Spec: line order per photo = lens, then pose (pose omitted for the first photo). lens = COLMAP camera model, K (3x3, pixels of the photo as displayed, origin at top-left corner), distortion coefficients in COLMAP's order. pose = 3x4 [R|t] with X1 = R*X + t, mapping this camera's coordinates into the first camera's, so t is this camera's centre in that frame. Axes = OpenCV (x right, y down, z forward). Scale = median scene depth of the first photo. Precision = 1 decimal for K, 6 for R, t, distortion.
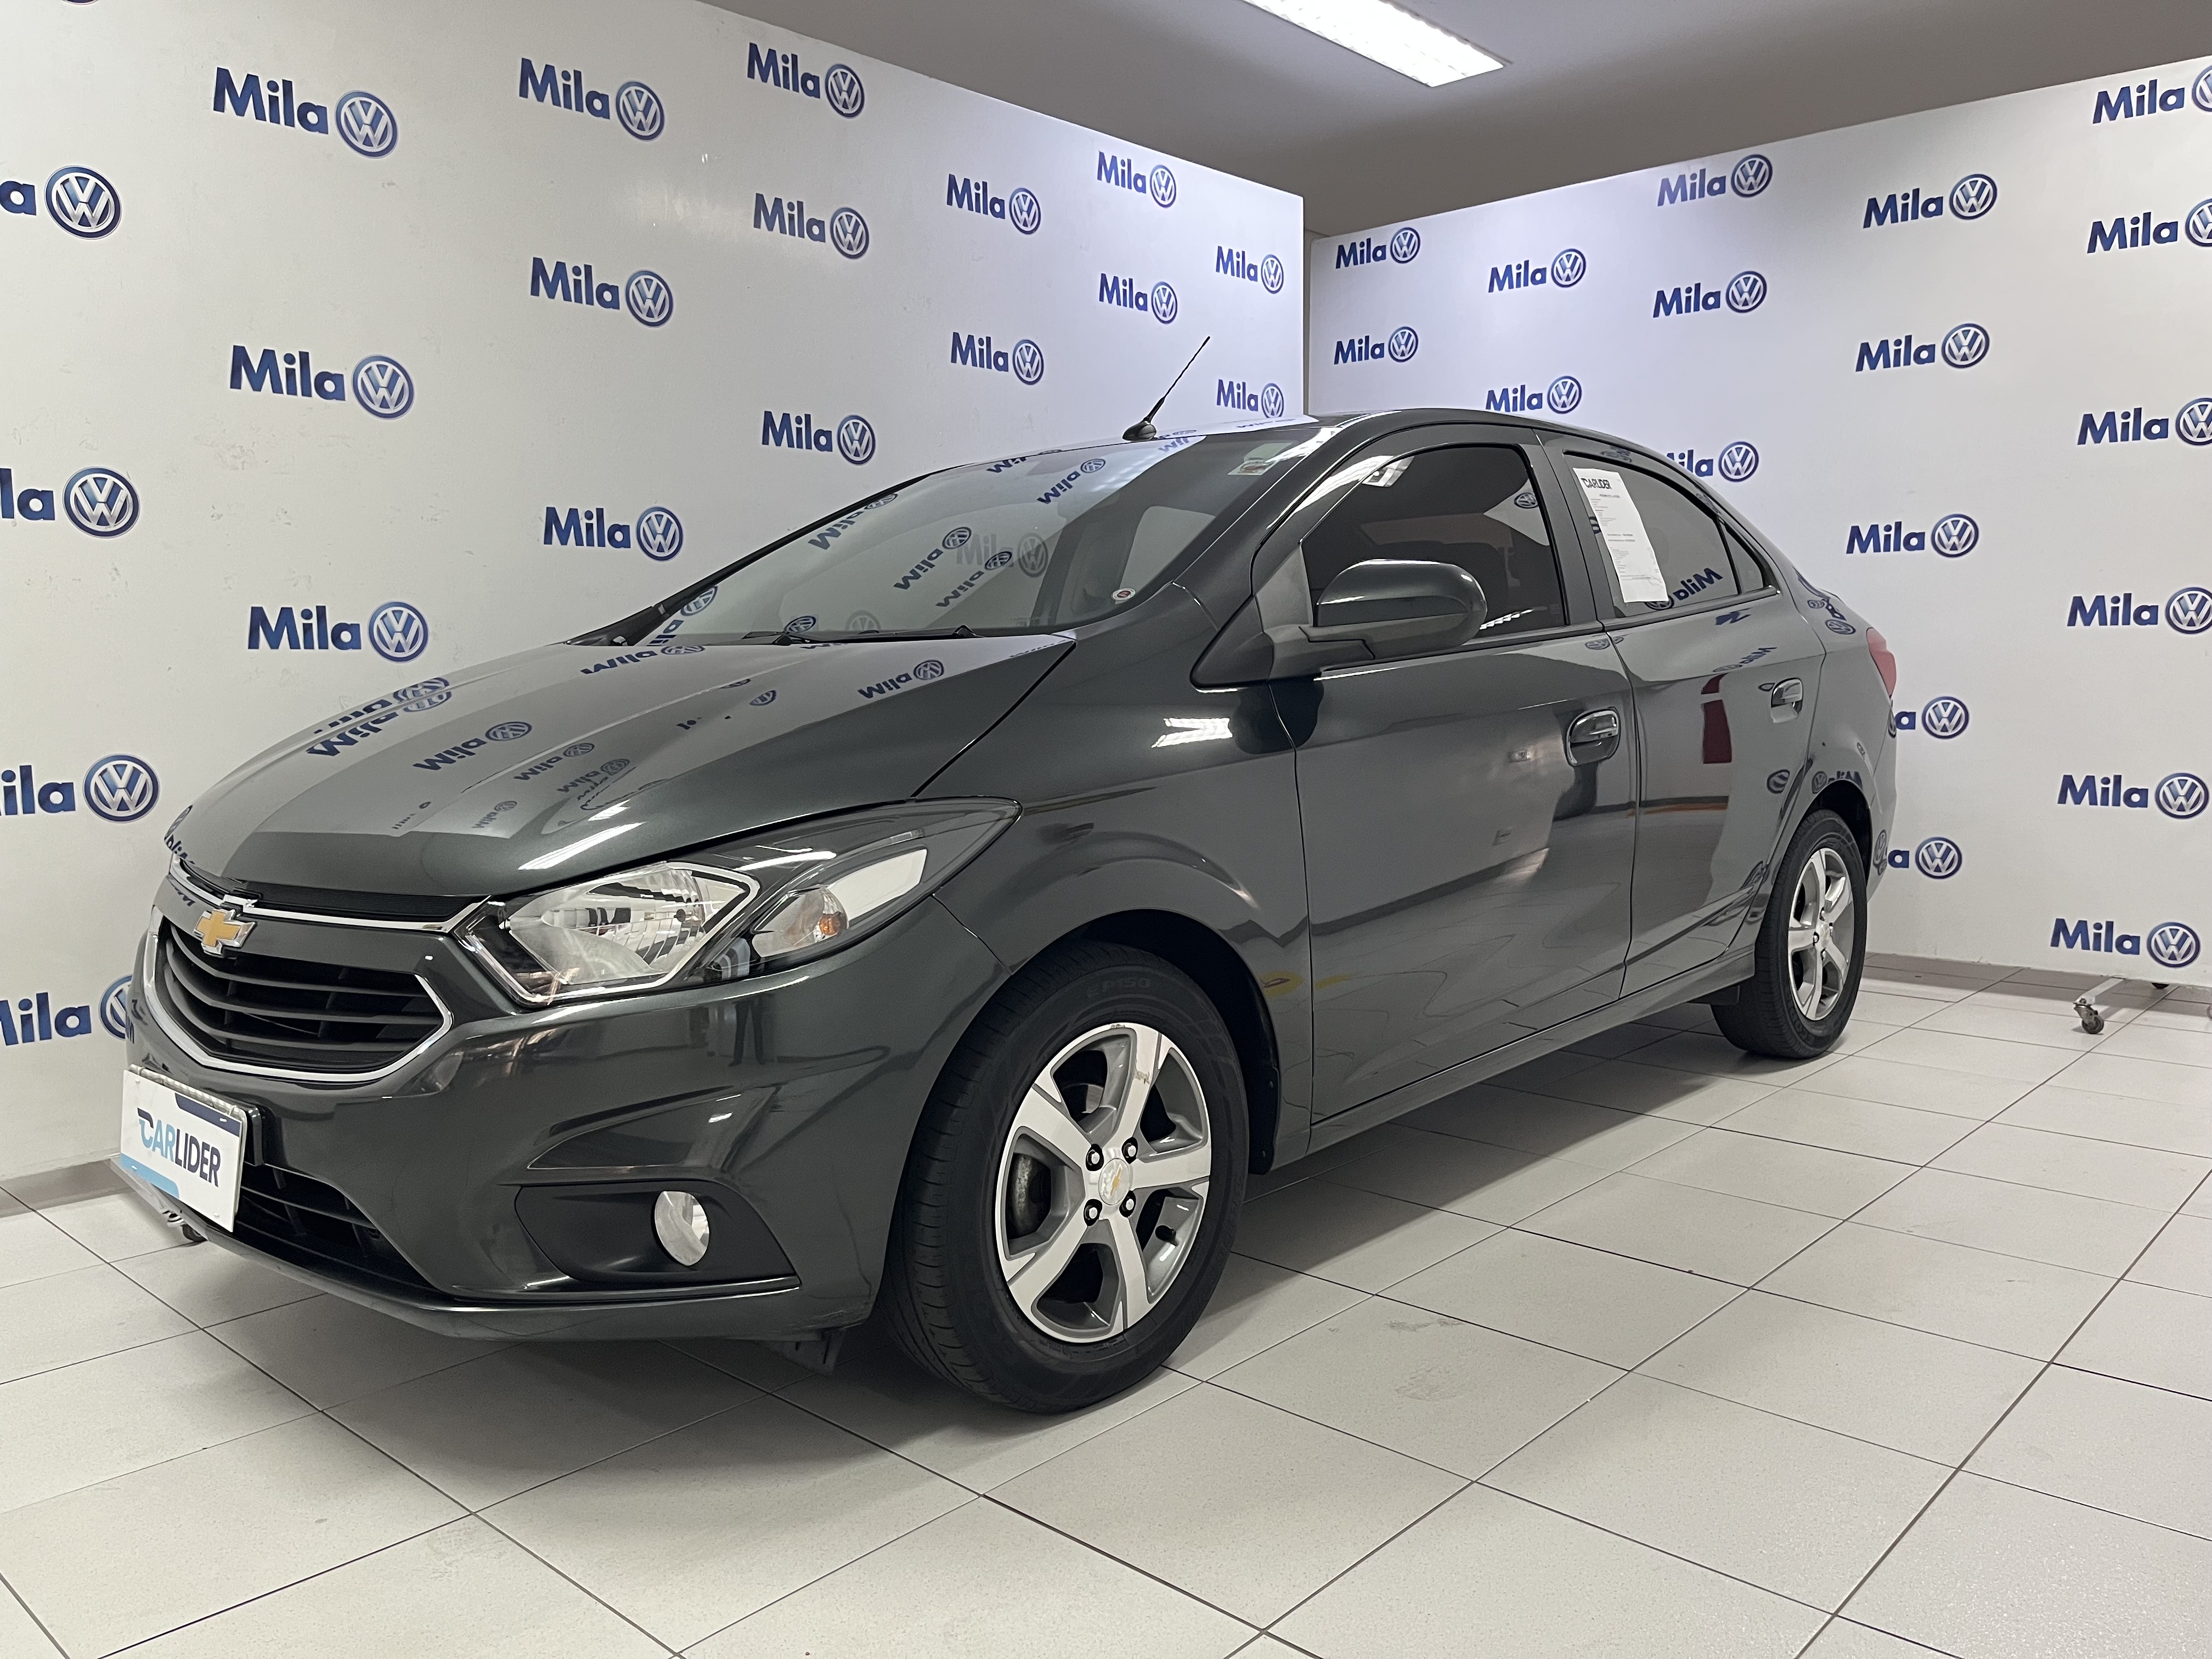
lens RADIAL K [[1682.7, 0, 1106.0], [0, 1682.7, 829.5], [0, 0, 1]] dist [0.049883, -0.075339]
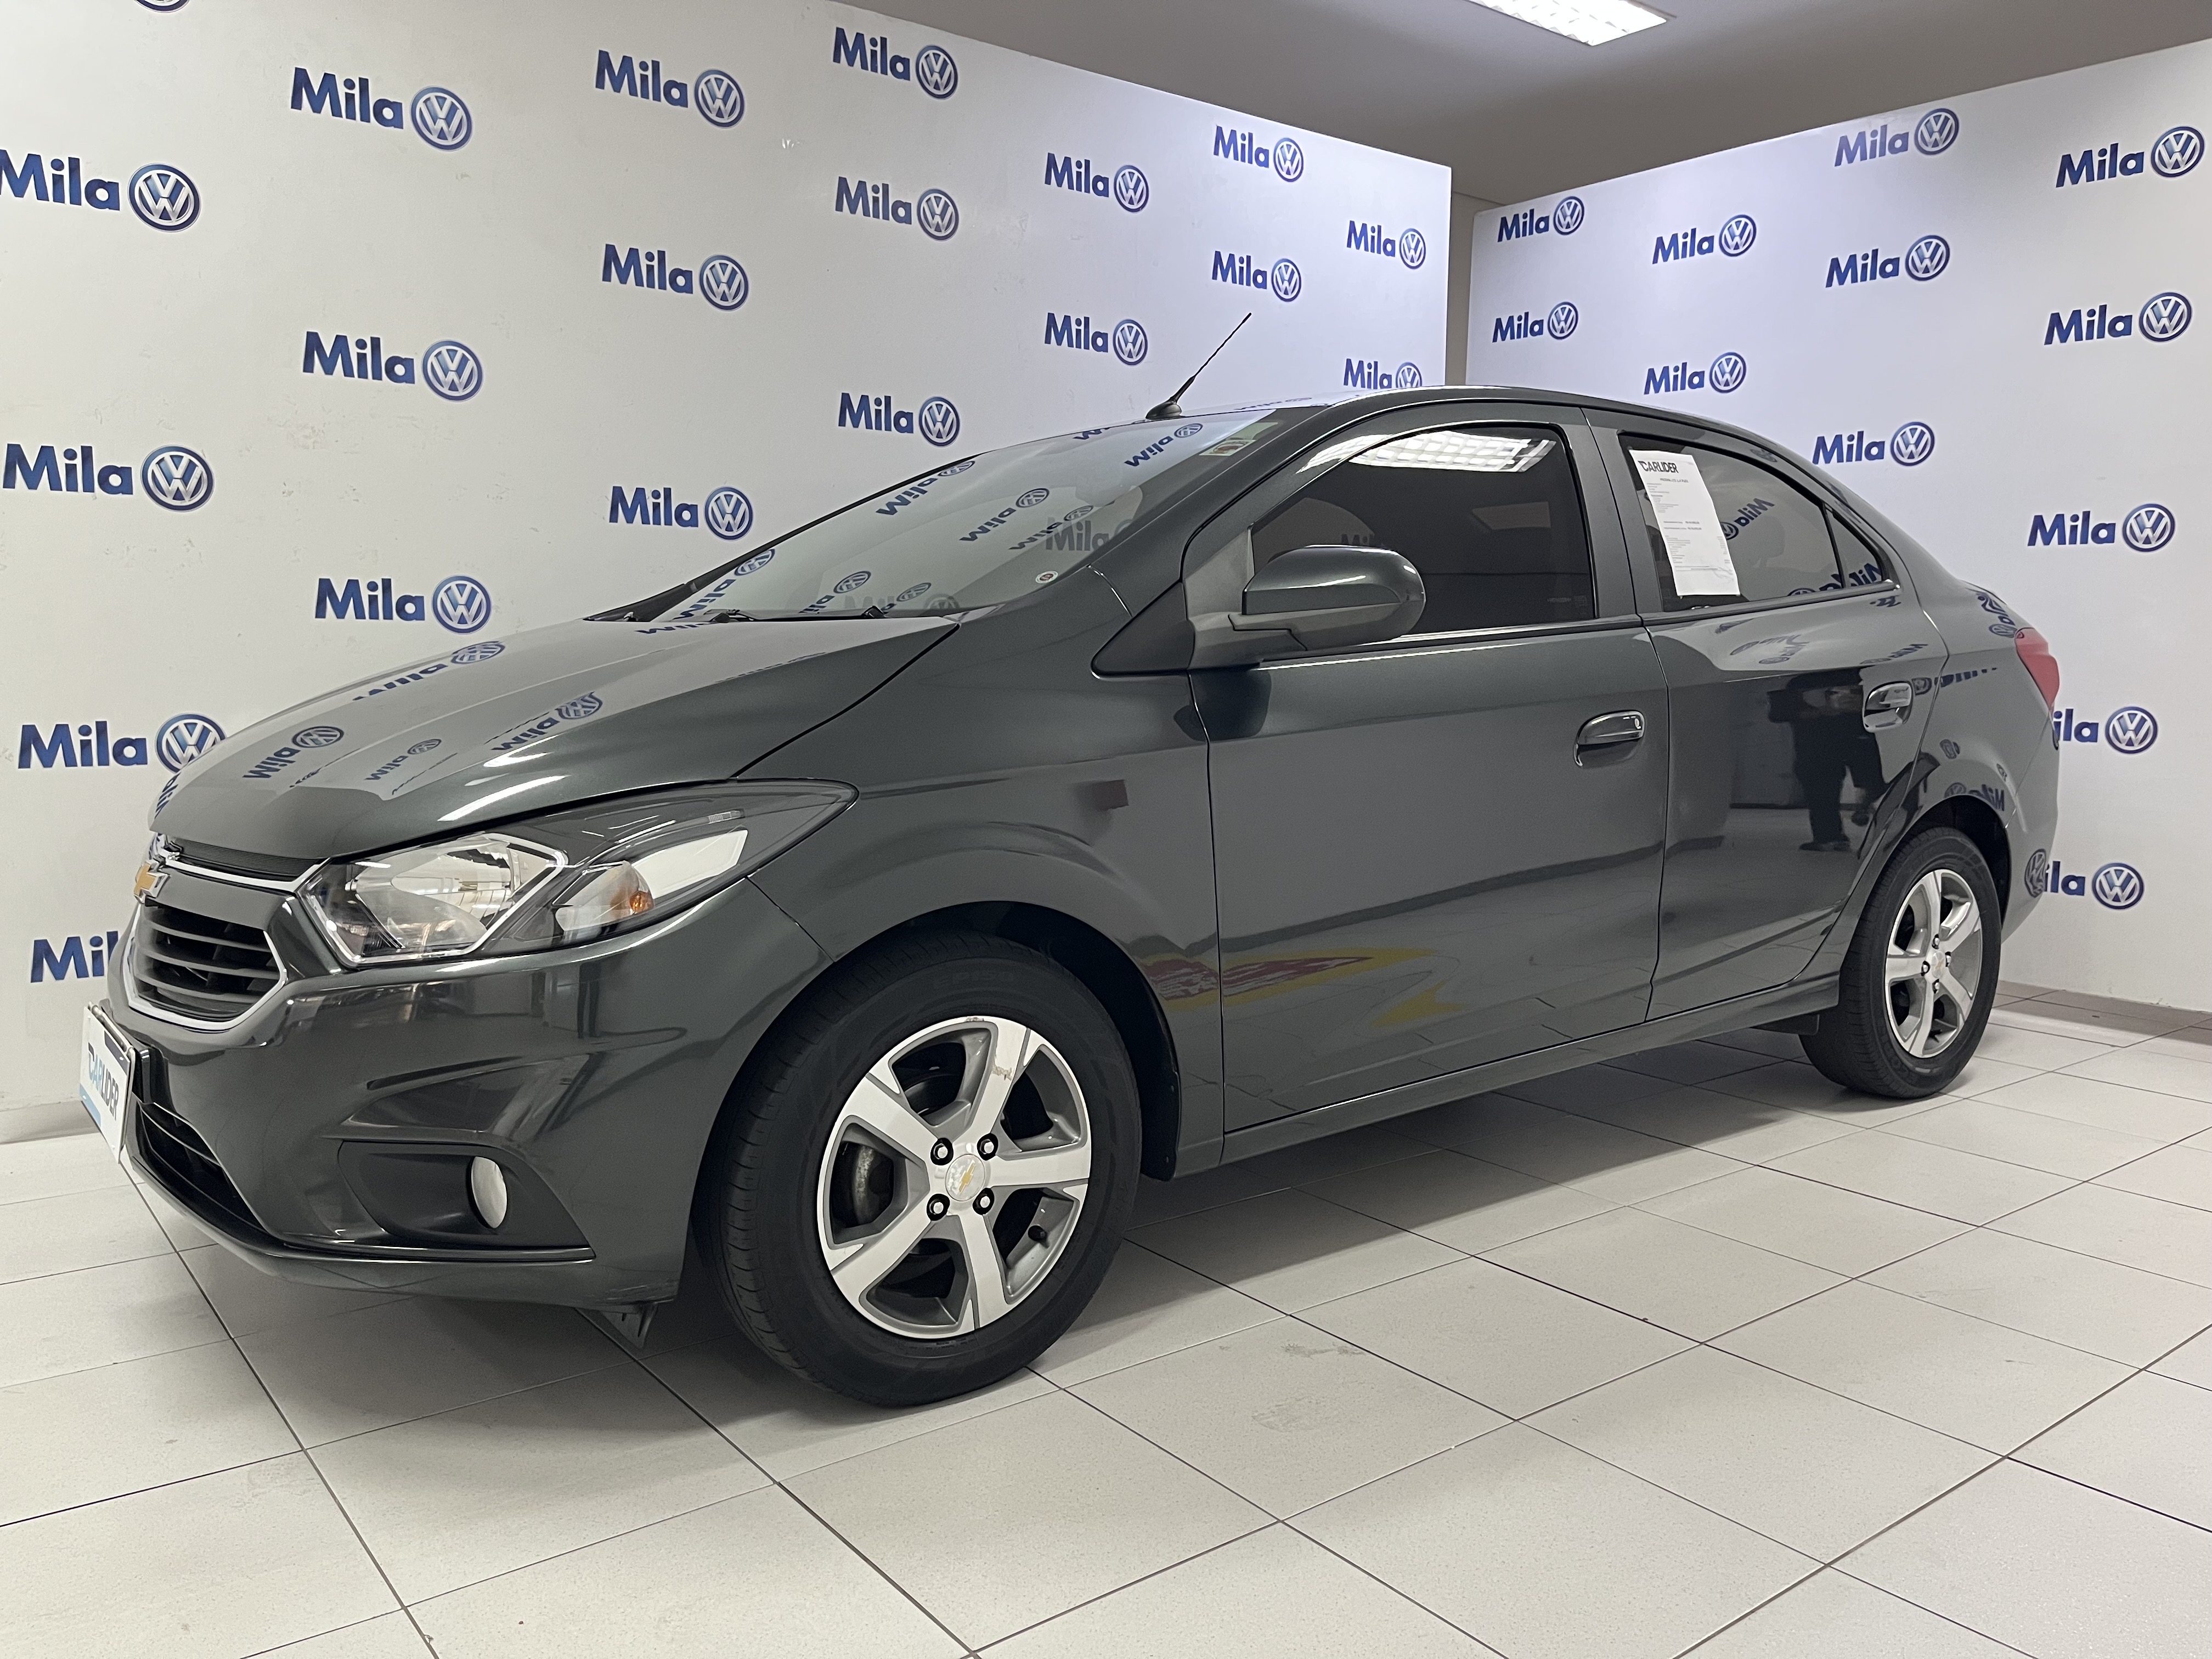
lens RADIAL K [[1682.0, 0, 1106.0], [0, 1682.0, 829.5], [0, 0, 1]] dist [0.046440, -0.059406]
pose [[0.985282, 0.039254, -0.166369, 0.154207], [-0.037802, 0.999215, 0.011886, -0.004980], [0.166705, -0.005422, 0.985992, 0.032174]]
